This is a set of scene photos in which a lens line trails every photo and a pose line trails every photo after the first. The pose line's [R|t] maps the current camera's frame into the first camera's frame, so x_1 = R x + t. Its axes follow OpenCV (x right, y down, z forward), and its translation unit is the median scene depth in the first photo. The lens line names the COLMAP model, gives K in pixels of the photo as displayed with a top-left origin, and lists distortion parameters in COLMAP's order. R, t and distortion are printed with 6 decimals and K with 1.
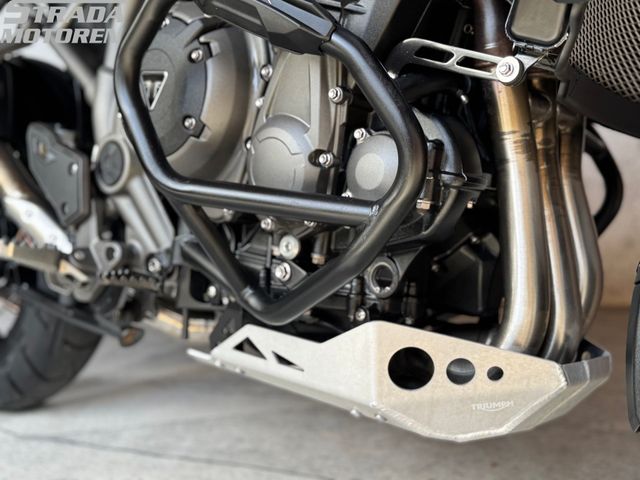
lens RADIAL K [[770.2, 0, 318.6], [0, 770.2, 242.2], [0, 0, 1]] dist [0.069756, 0.000000]
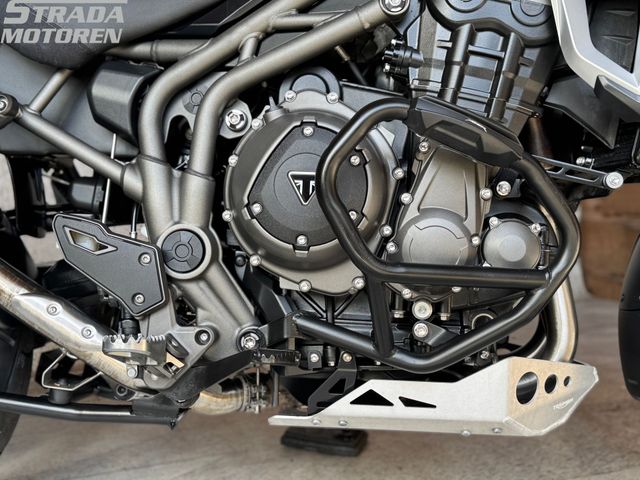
lens RADIAL K [[770.2, 0, 319.8], [0, 770.2, 235.1], [0, 0, 1]] dist [0.069756, 0.000000]
pose [[0.805101, -0.054935, 0.590588, -0.919463], [0.092662, 0.995125, -0.033756, -0.089443], [-0.585854, 0.081902, 0.806267, 0.071418]]
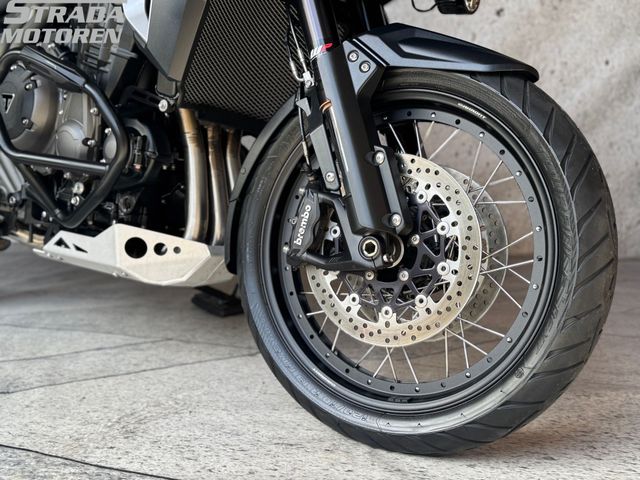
lens RADIAL K [[770.2, 0, 333.0], [0, 770.2, 244.2], [0, 0, 1]] dist [0.069756, 0.000000]
pose [[0.995440, 0.013316, 0.094452, 0.416498], [-0.015269, 0.999684, 0.019986, 0.099391], [-0.094156, -0.021337, 0.995329, -1.007753]]
